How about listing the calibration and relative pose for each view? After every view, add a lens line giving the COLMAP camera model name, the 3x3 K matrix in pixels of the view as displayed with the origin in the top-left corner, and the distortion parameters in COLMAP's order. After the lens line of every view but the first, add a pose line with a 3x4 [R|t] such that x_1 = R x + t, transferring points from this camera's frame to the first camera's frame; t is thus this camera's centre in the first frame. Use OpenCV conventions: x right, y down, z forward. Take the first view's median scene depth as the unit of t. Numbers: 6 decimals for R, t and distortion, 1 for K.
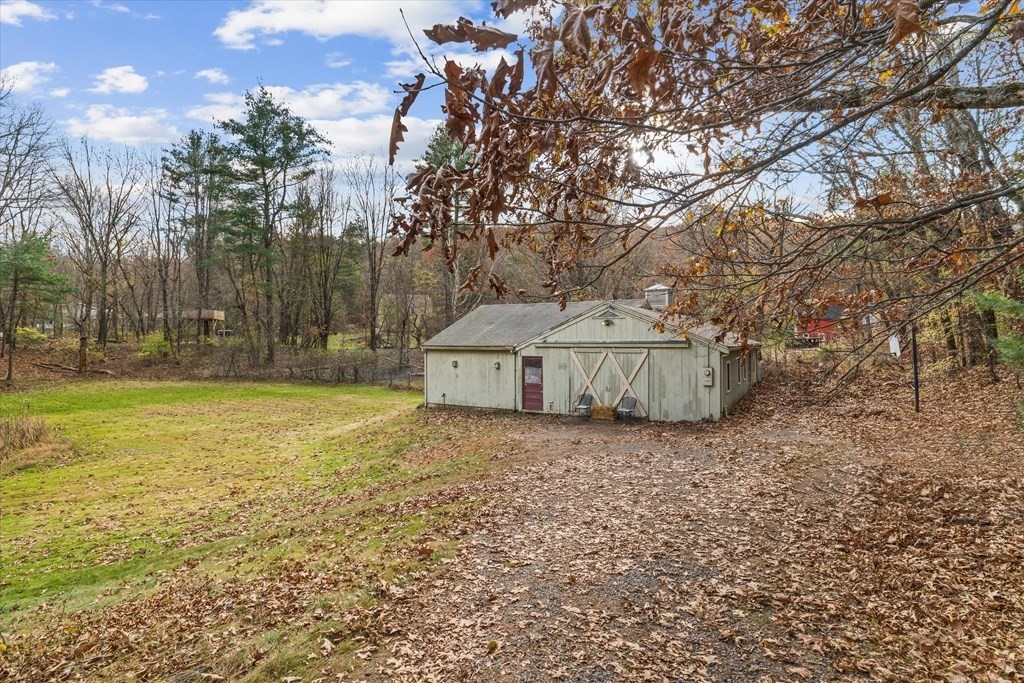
lens RADIAL K [[495.3, 0, 509.9], [0, 495.3, 340.3], [0, 0, 1]] dist [0.003445, 0.000694]
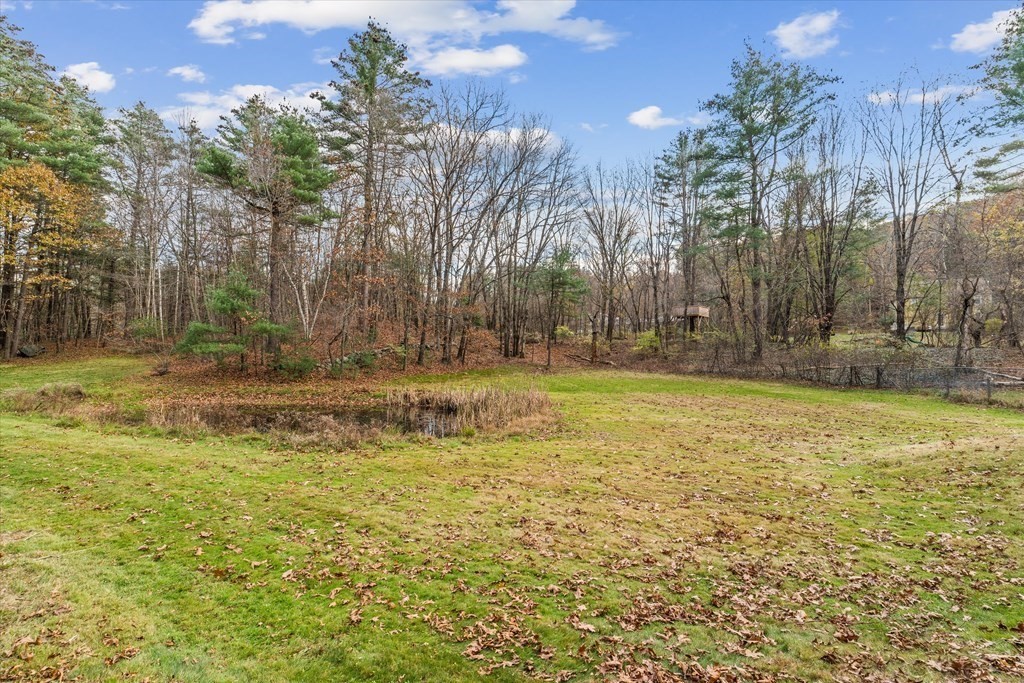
lens RADIAL K [[495.3, 0, 506.7], [0, 495.3, 342.6], [0, 0, 1]] dist [0.003445, 0.000694]
pose [[0.613617, -0.002106, -0.789601, -0.070495], [-0.006027, 0.999955, -0.007351, 0.026253], [0.789581, 0.009269, 0.613576, 0.124488]]
